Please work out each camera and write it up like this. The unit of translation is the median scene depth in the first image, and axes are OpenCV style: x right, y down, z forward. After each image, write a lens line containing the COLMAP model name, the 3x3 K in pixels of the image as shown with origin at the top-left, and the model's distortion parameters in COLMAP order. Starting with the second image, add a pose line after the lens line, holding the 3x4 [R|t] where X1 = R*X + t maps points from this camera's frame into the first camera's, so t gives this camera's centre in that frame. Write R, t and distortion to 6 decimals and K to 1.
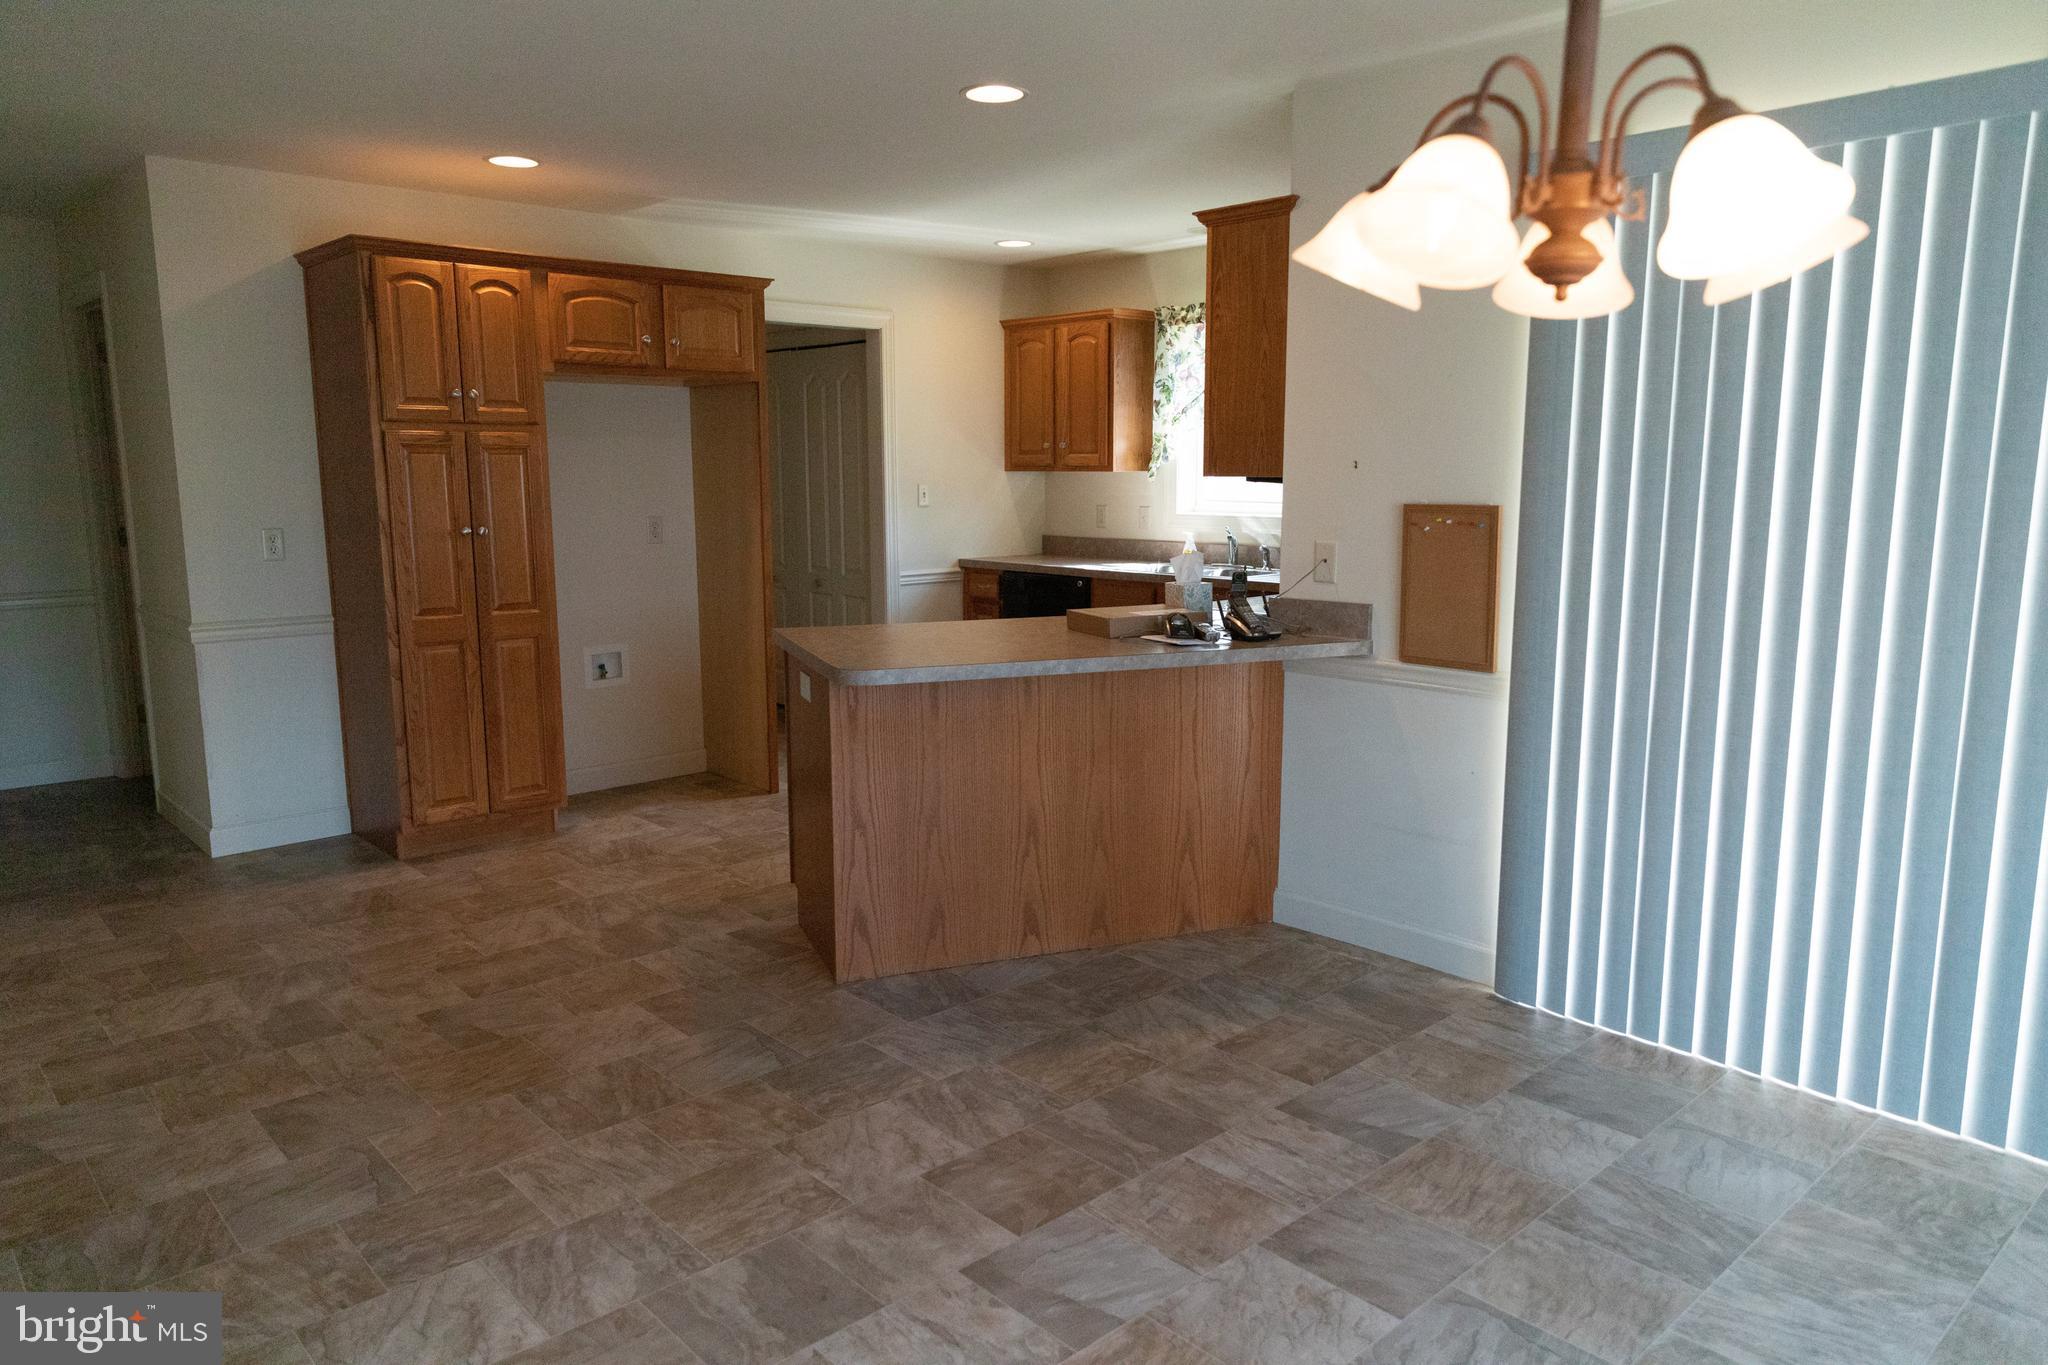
lens RADIAL K [[1359.0, 0, 1017.9], [0, 1359.0, 685.3], [0, 0, 1]] dist [0.004900, -0.004406]
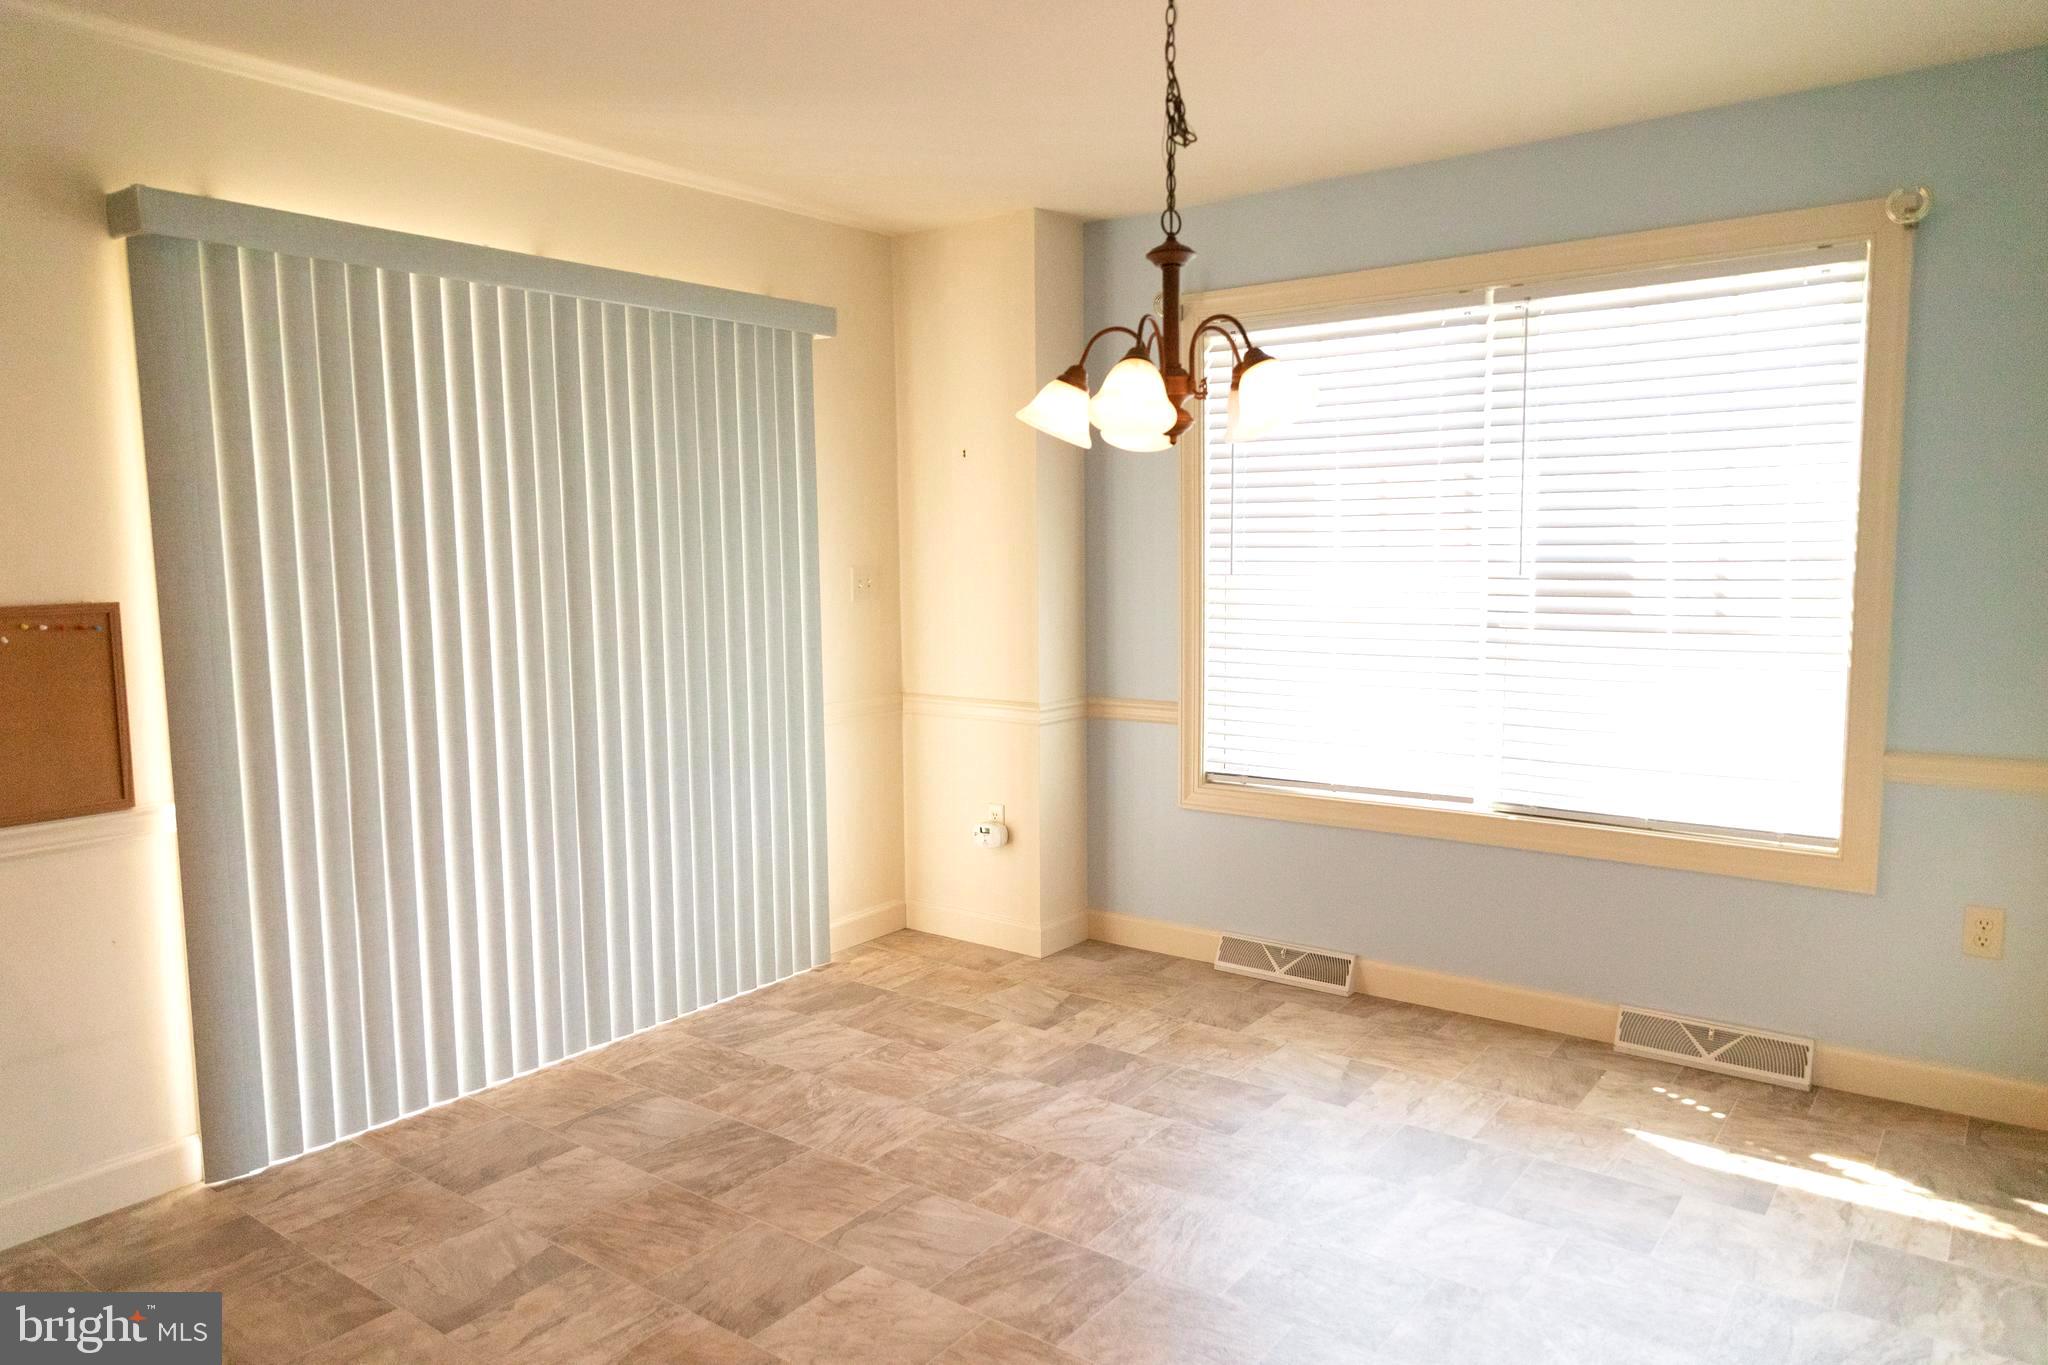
lens RADIAL K [[1359.0, 0, 1017.9], [0, 1359.0, 685.3], [0, 0, 1]] dist [0.004900, -0.004406]
pose [[-0.187359, -0.101776, 0.977005, -0.626394], [0.170509, 0.976149, 0.134385, -0.118146], [-0.967380, 0.191766, -0.165537, 0.723962]]
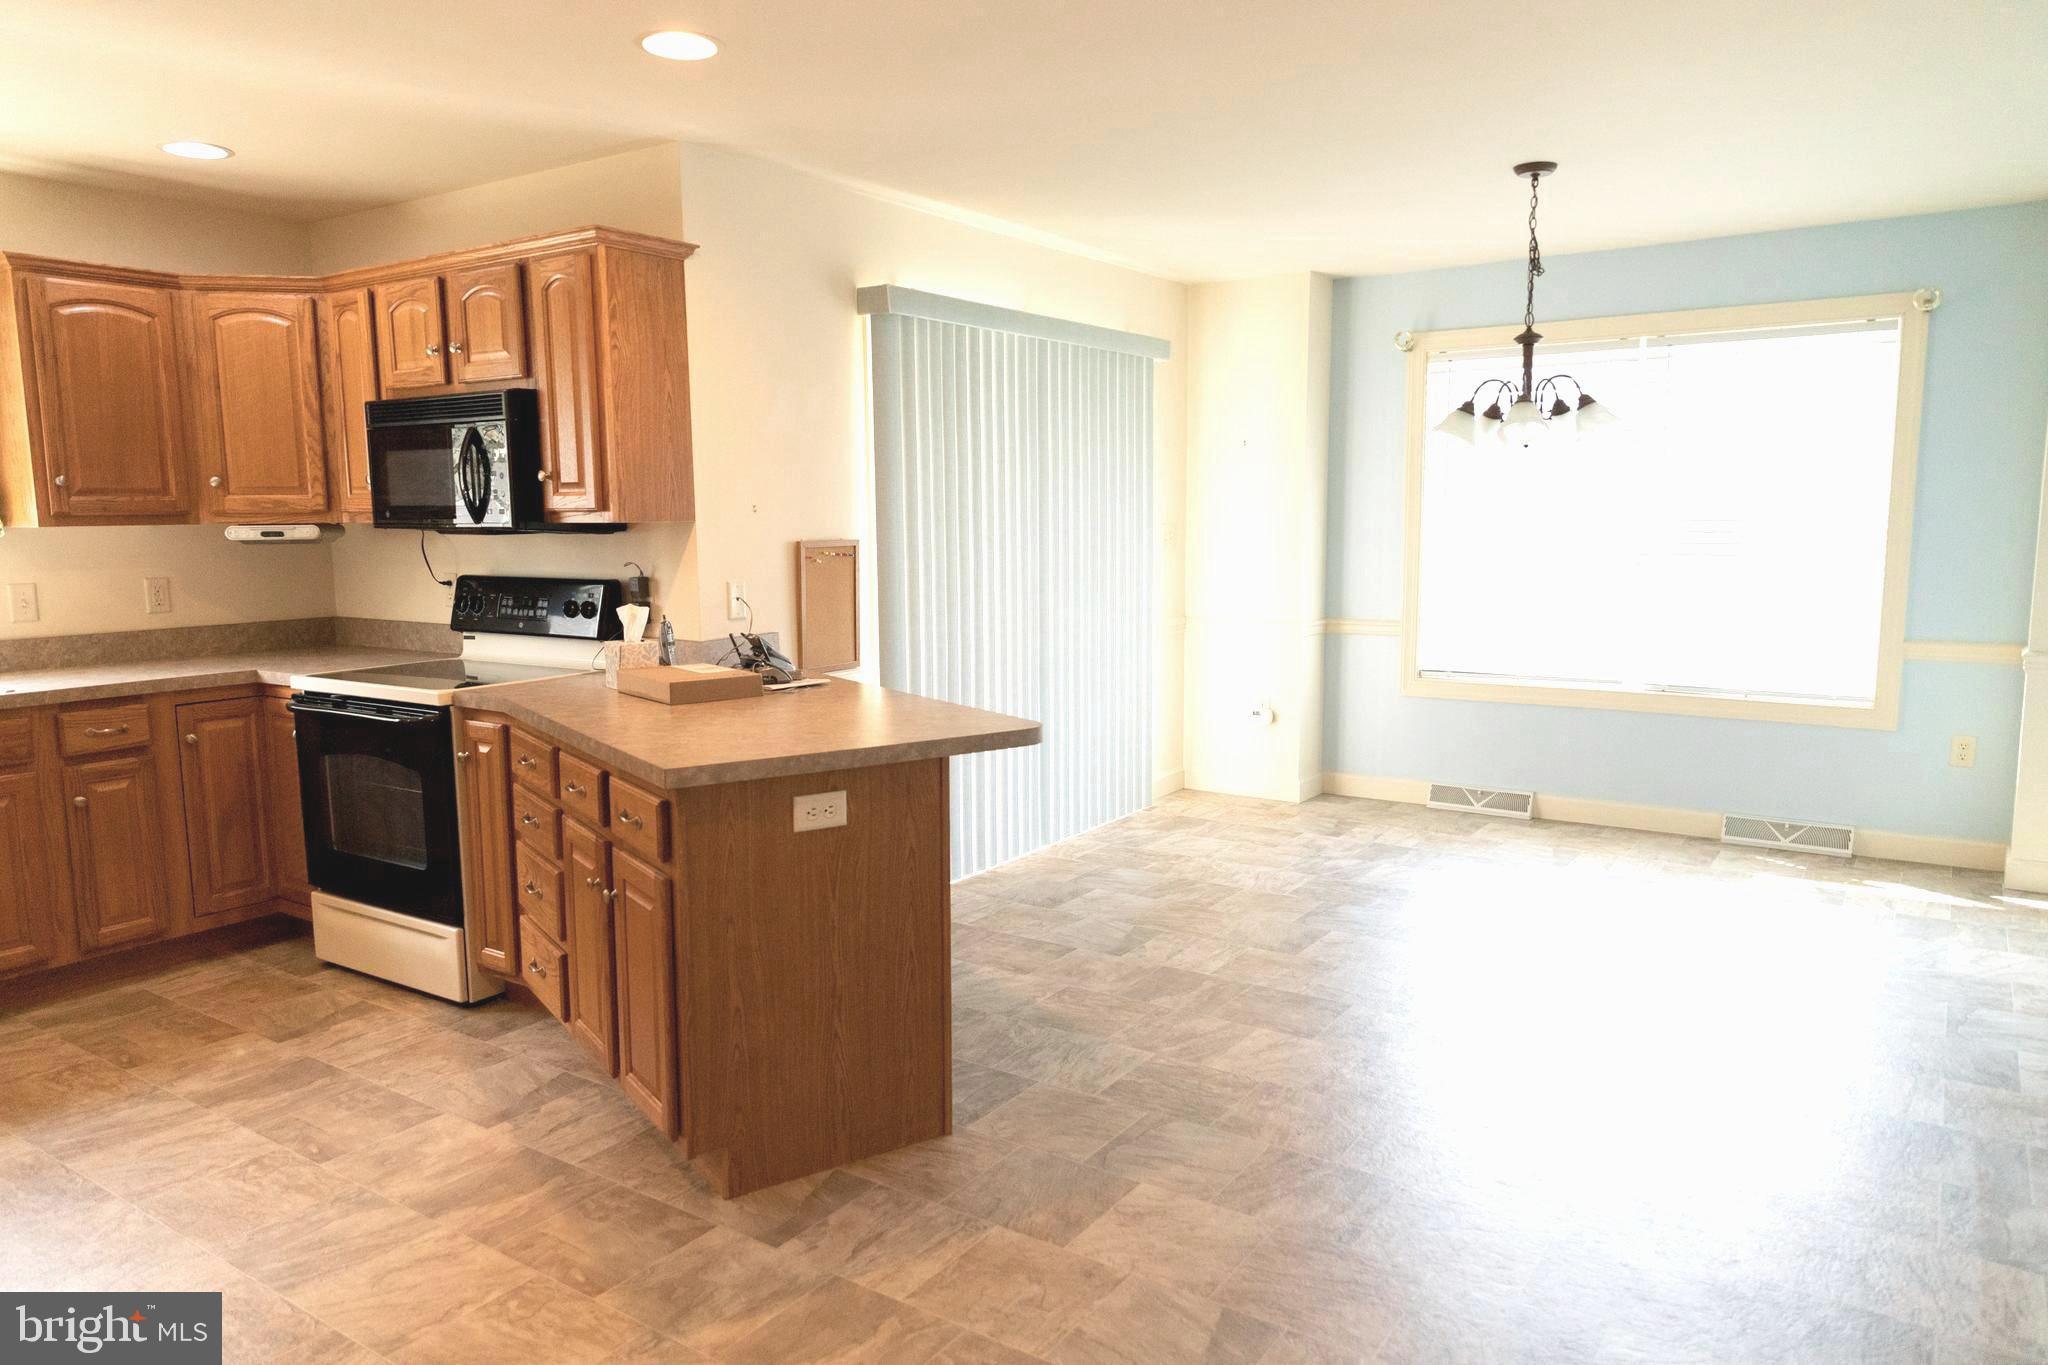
lens RADIAL K [[1359.0, 0, 1017.9], [0, 1359.0, 685.3], [0, 0, 1]] dist [0.004900, -0.004406]
pose [[-0.229620, -0.121893, 0.965617, -1.117368], [0.164983, 0.972894, 0.162043, -0.211349], [-0.959195, 0.196519, -0.203286, 1.326543]]
